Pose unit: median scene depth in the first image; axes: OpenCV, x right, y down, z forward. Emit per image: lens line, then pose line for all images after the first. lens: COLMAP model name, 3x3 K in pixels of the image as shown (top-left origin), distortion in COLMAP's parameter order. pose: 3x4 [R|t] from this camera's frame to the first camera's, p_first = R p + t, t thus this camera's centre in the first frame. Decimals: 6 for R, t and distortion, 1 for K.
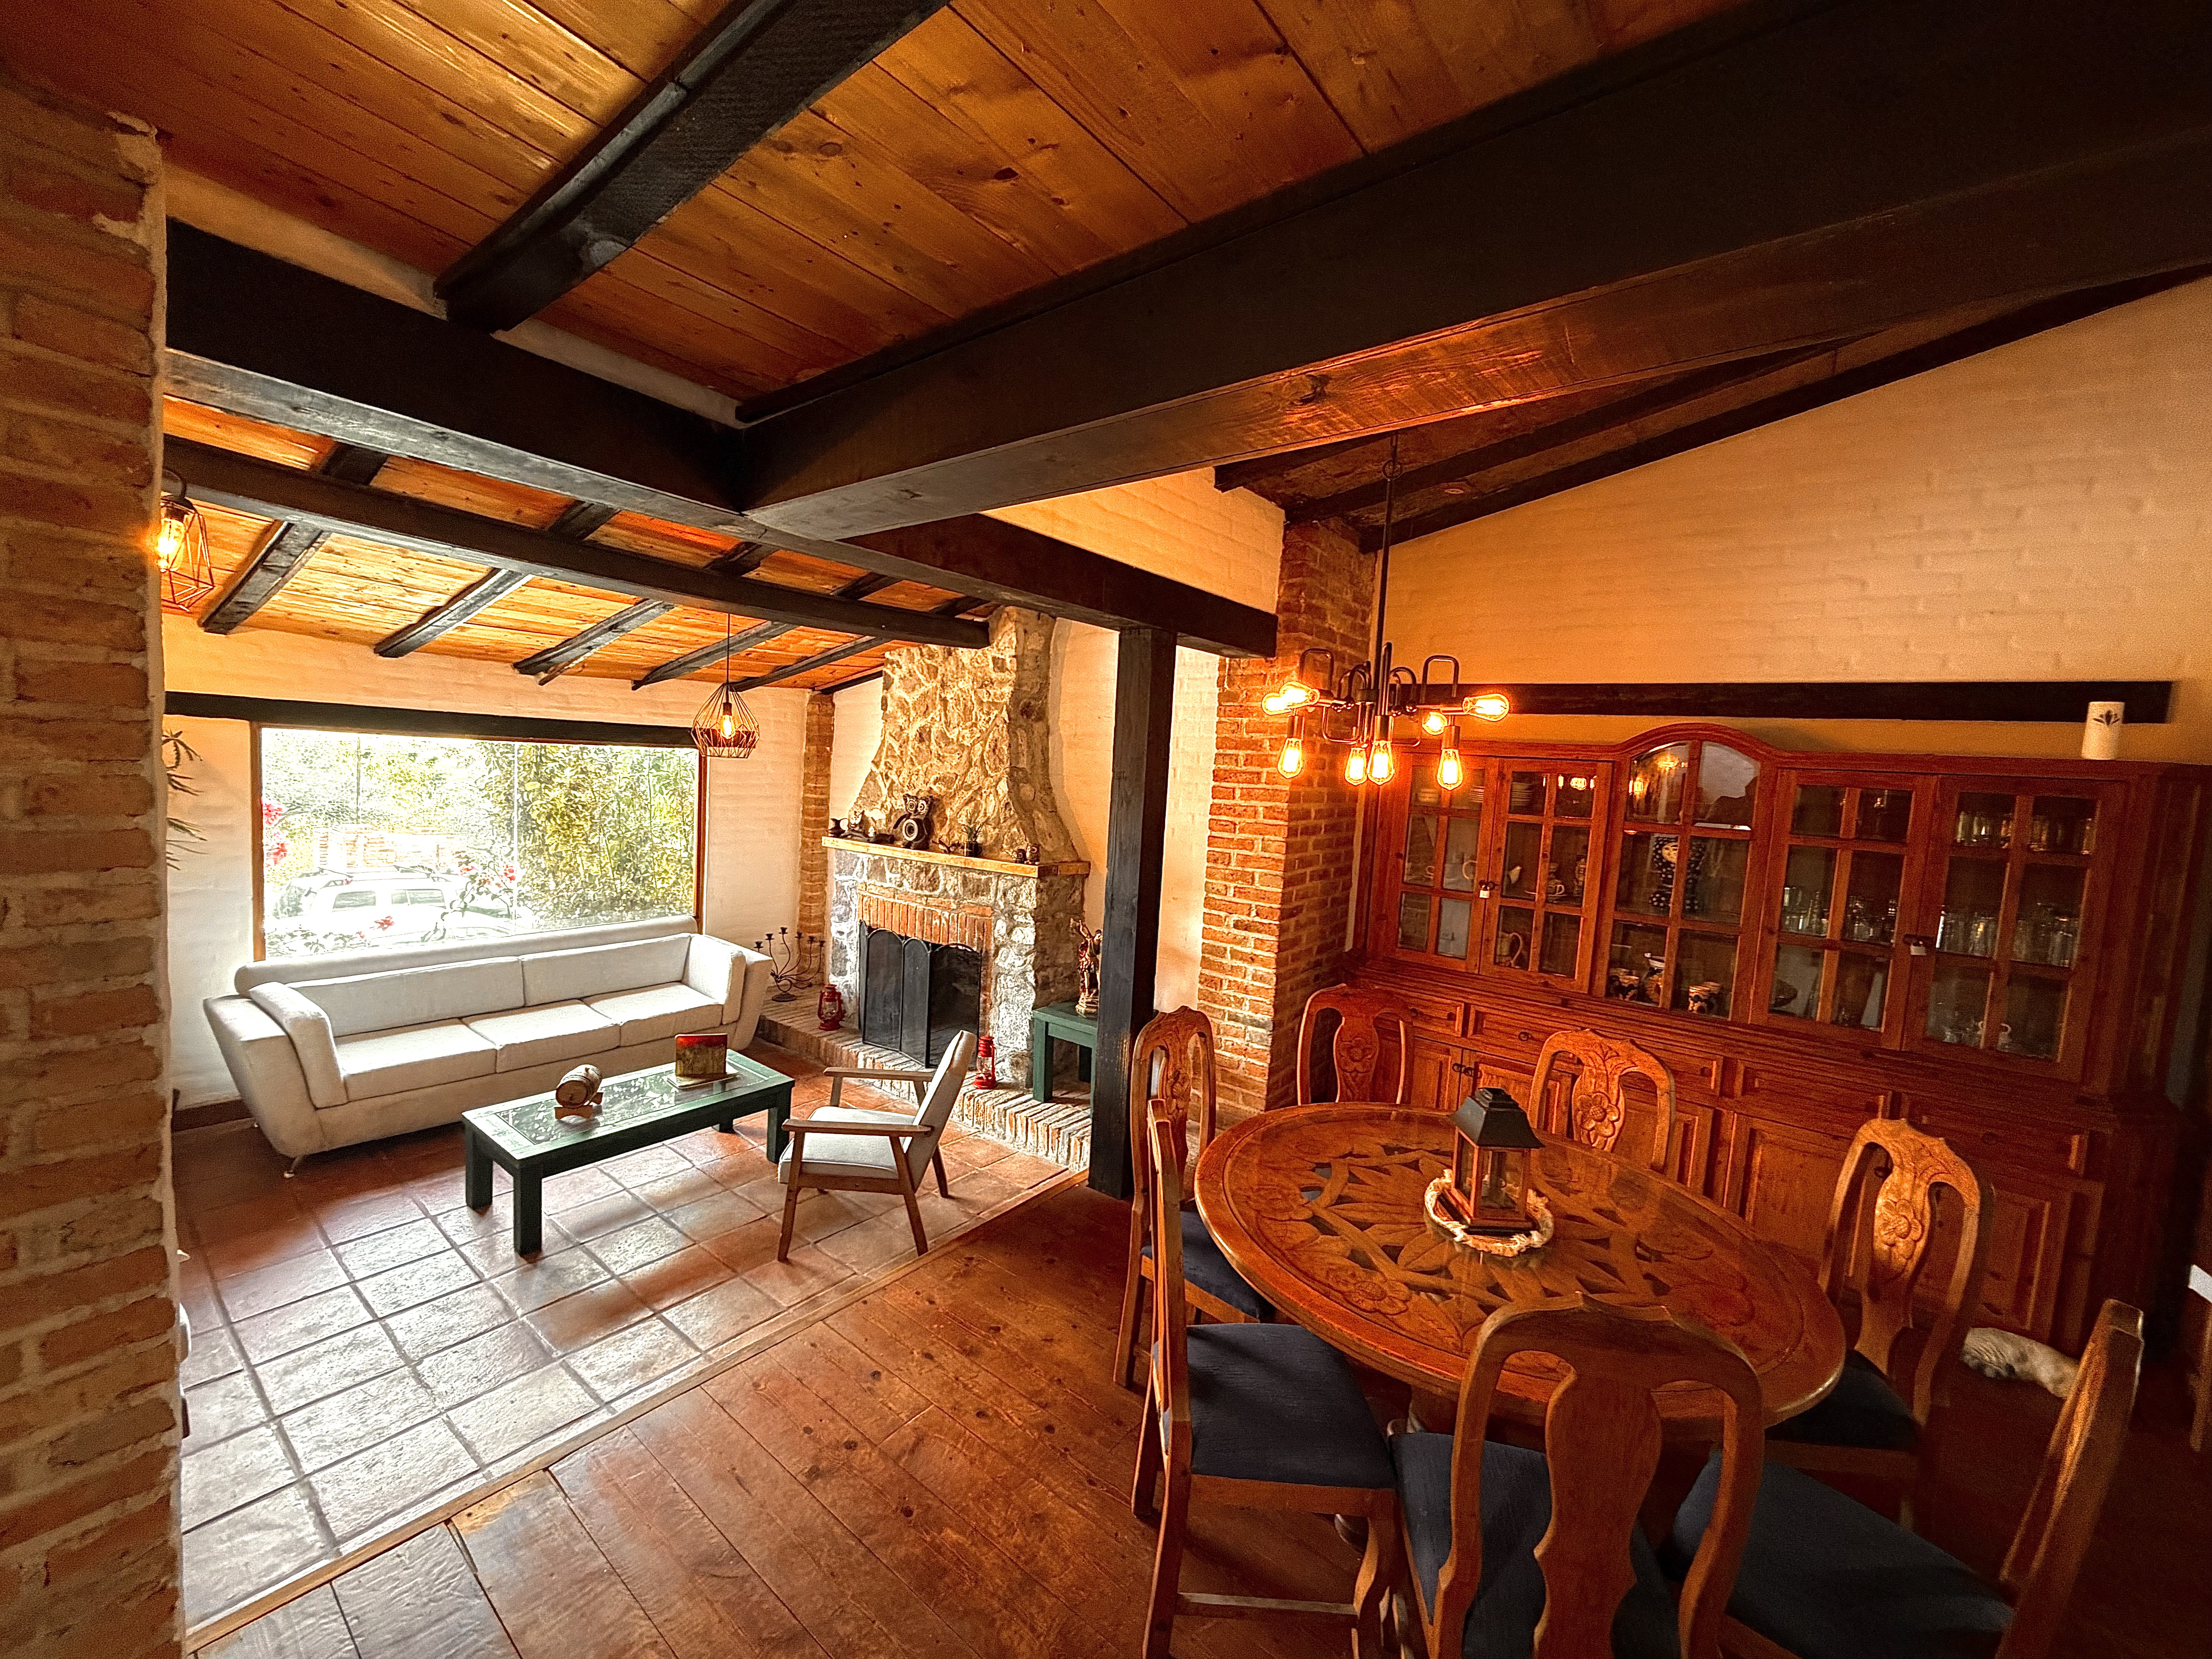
lens RADIAL K [[871.9, 0, 1098.8], [0, 871.9, 830.8], [0, 0, 1]] dist [0.000830, -0.000287]
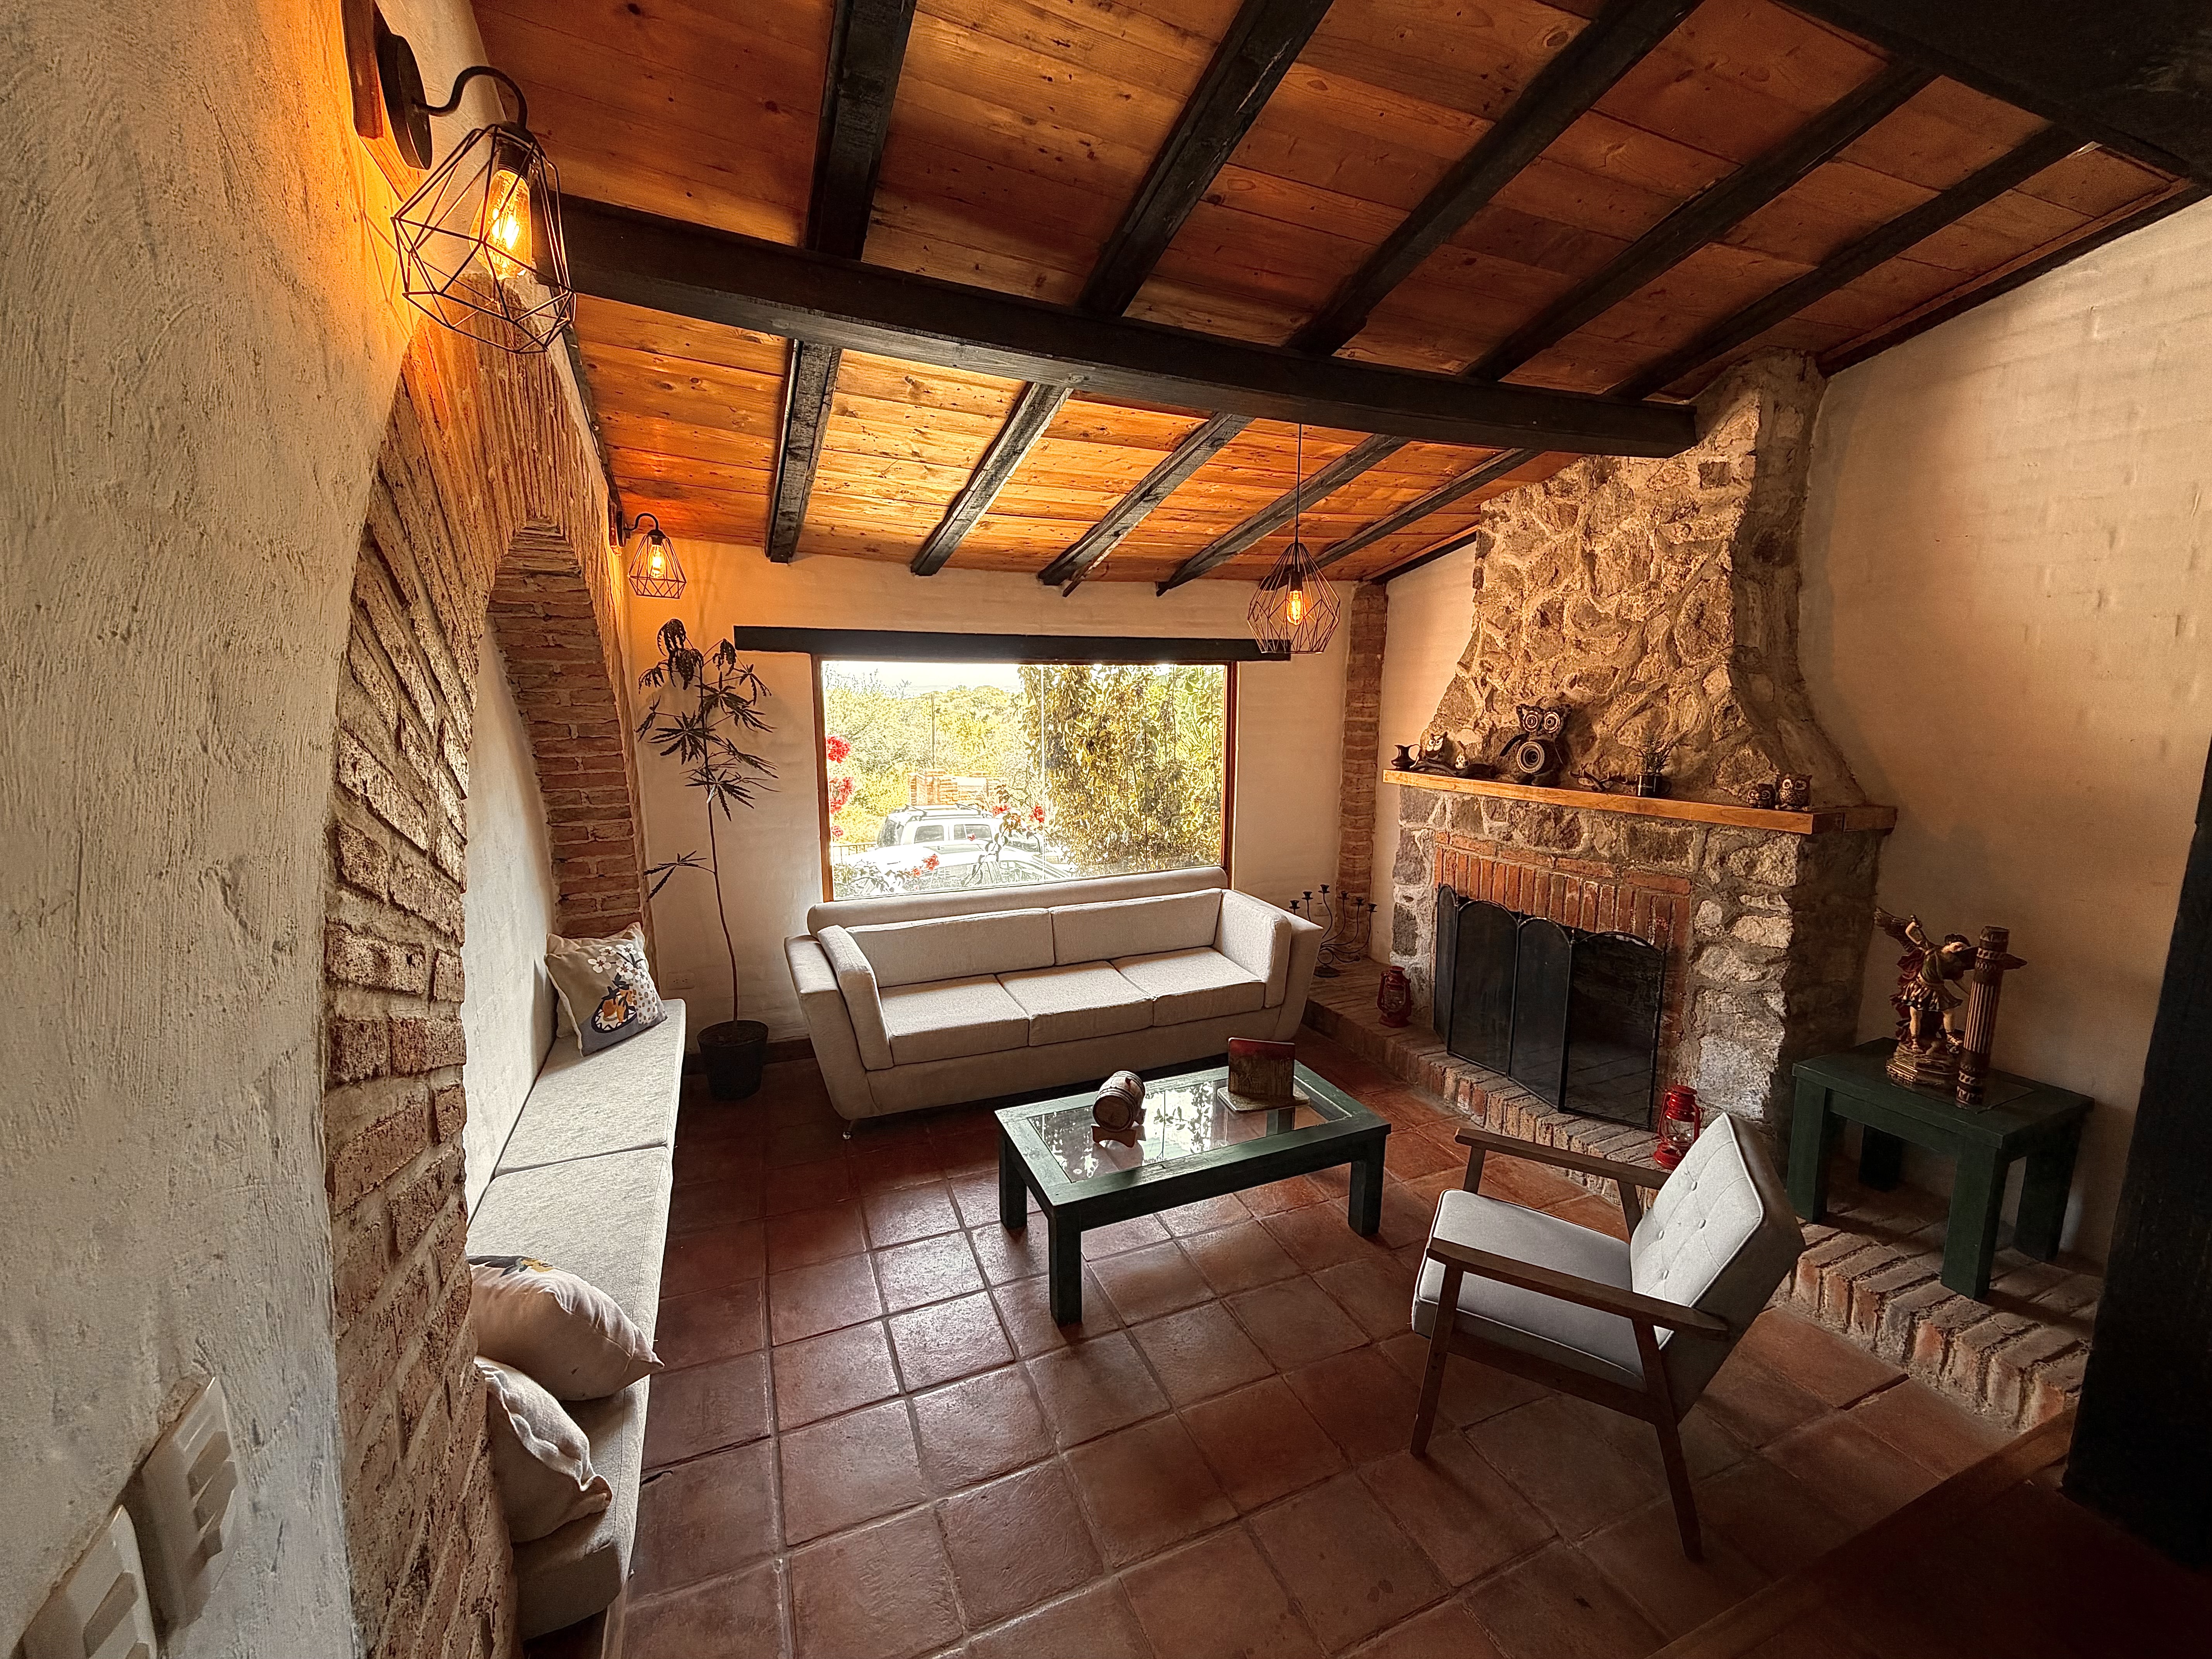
lens RADIAL K [[871.9, 0, 1107.8], [0, 871.9, 829.3], [0, 0, 1]] dist [0.000830, -0.000287]
pose [[0.869803, 0.021204, -0.492943, -0.176542], [0.011797, 0.997897, 0.063741, 0.008487], [0.493258, -0.061257, 0.867724, 0.263787]]
